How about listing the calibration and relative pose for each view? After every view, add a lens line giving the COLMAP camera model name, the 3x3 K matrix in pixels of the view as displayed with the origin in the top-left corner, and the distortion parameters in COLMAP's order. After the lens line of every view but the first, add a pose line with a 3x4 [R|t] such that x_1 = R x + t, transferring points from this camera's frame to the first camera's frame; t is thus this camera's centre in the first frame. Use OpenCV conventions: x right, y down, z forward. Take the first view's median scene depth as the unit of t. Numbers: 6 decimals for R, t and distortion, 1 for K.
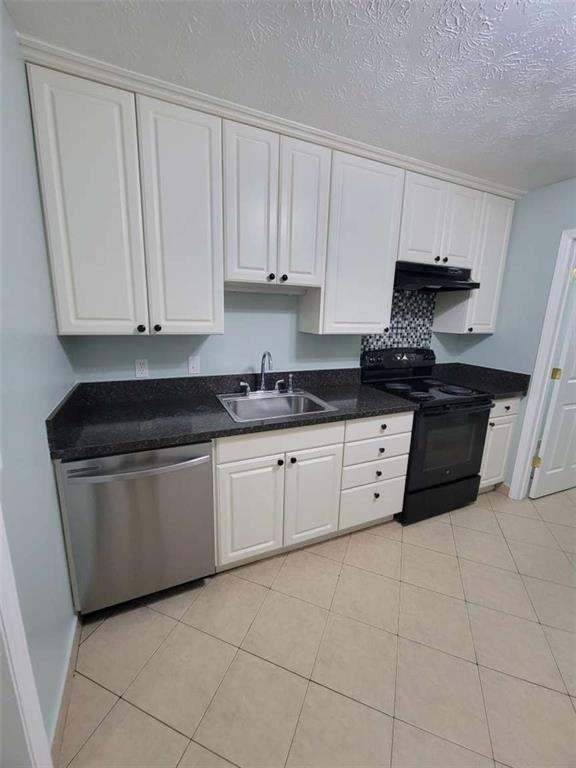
lens RADIAL K [[313.9, 0, 291.2], [0, 313.9, 381.5], [0, 0, 1]] dist [-0.000117, -0.000030]
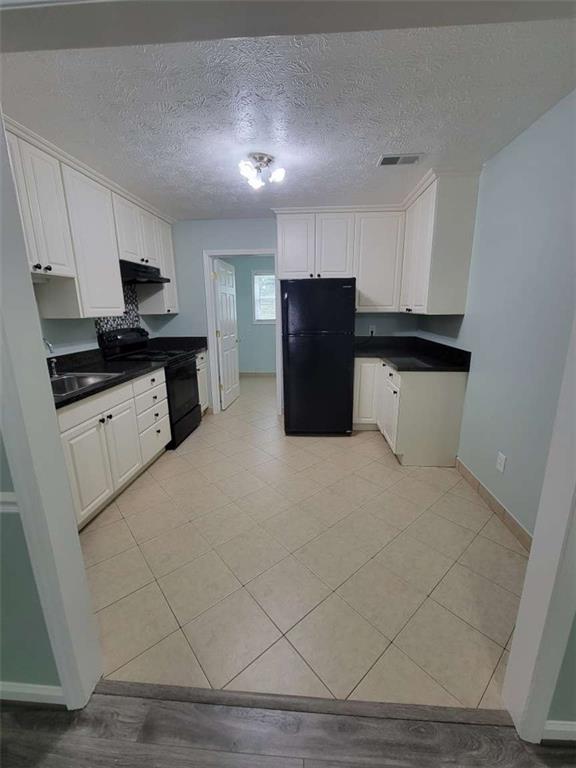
lens RADIAL K [[313.9, 0, 291.2], [0, 313.9, 381.5], [0, 0, 1]] dist [-0.000117, -0.000030]
pose [[0.479934, -0.235094, 0.845218, -0.479247], [0.213689, 0.965736, 0.147279, 0.059779], [-0.850882, 0.109930, 0.513726, -0.199640]]
